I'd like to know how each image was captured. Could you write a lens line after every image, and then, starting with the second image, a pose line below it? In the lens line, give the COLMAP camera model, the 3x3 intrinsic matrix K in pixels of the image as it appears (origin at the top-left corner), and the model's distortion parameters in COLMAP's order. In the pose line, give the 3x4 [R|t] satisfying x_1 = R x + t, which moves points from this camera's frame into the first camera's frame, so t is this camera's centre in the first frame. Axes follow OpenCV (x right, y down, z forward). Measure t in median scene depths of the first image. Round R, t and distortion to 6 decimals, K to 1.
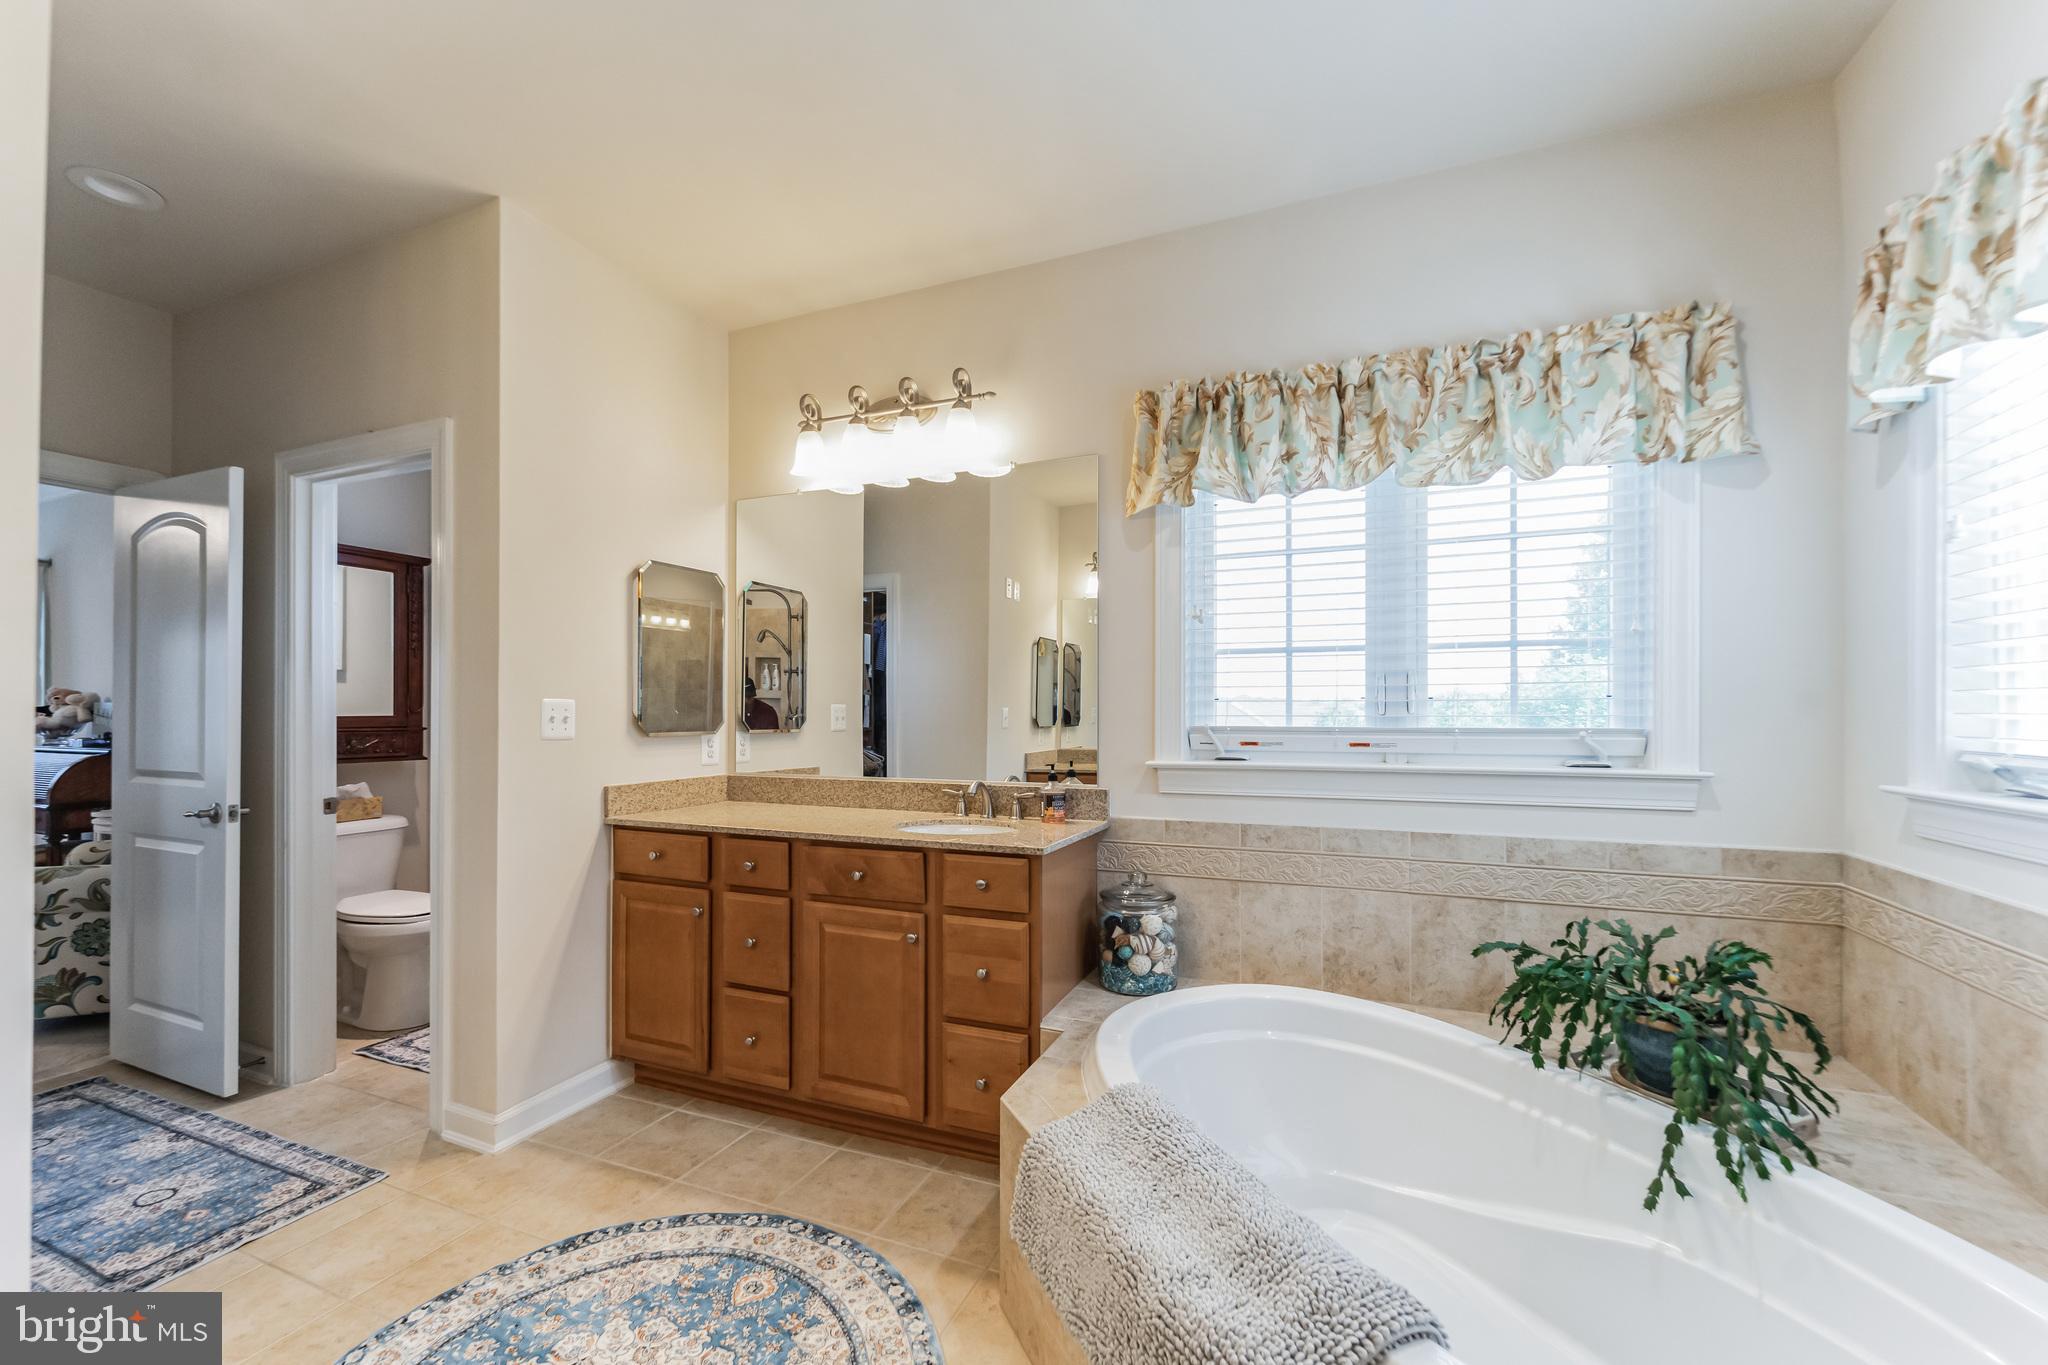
lens RADIAL K [[839.4, 0, 1019.5], [0, 839.4, 715.4], [0, 0, 1]] dist [0.001158, 0.000106]
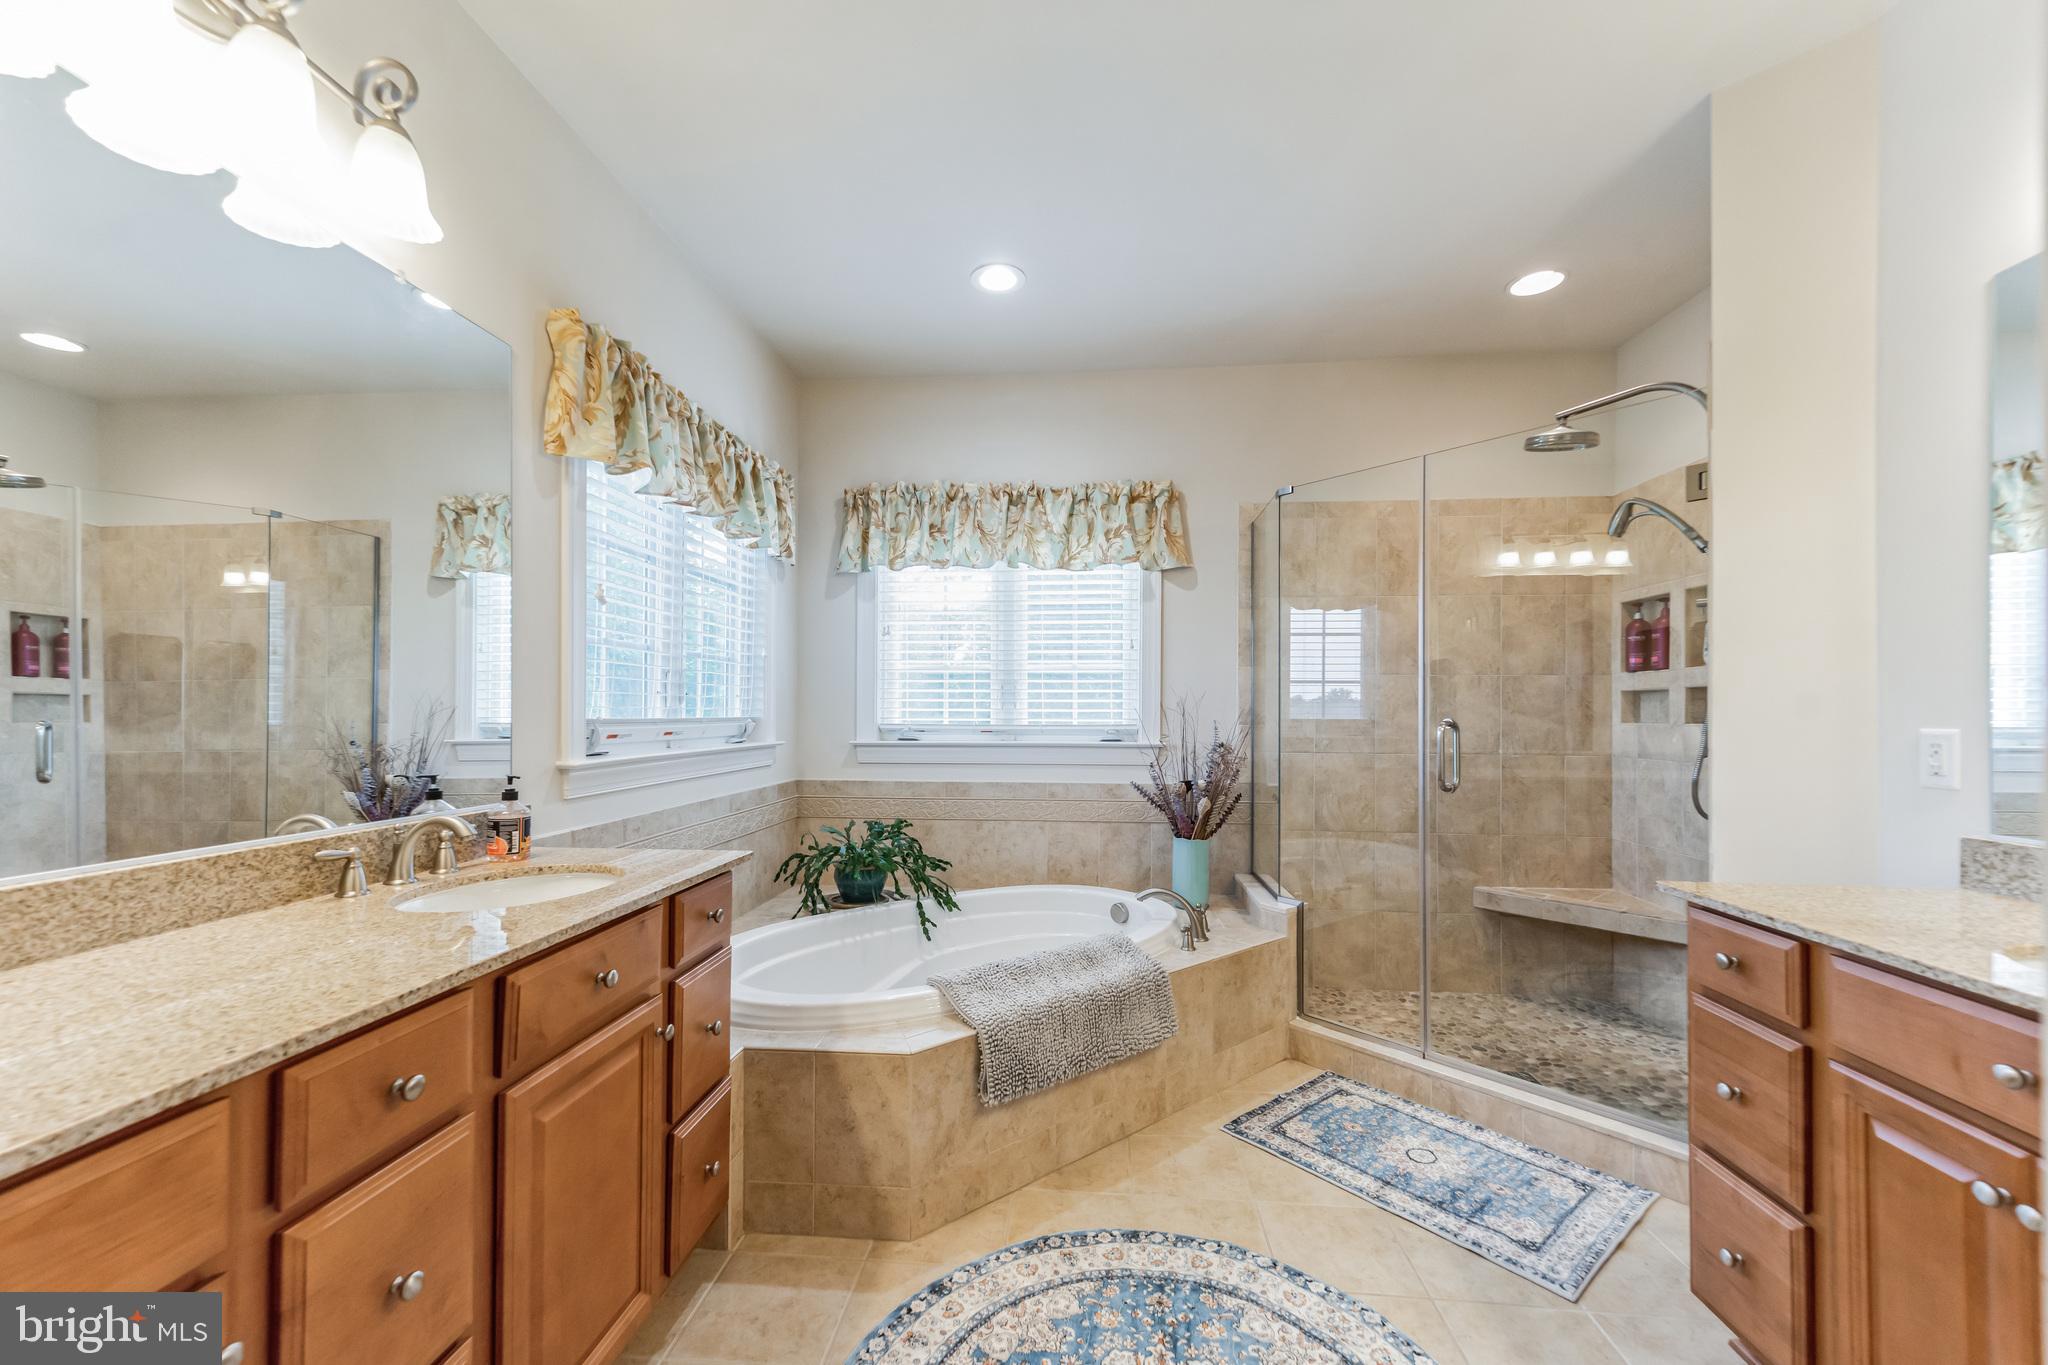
lens RADIAL K [[812.5, 0, 1025.5], [0, 812.5, 712.8], [0, 0, 1]] dist [0.000505, 0.000015]
pose [[-0.322660, -0.003583, 0.946508, -1.047499], [-0.011161, 0.999938, -0.000020, 0.001464], [-0.946449, -0.010571, -0.322680, 1.168220]]
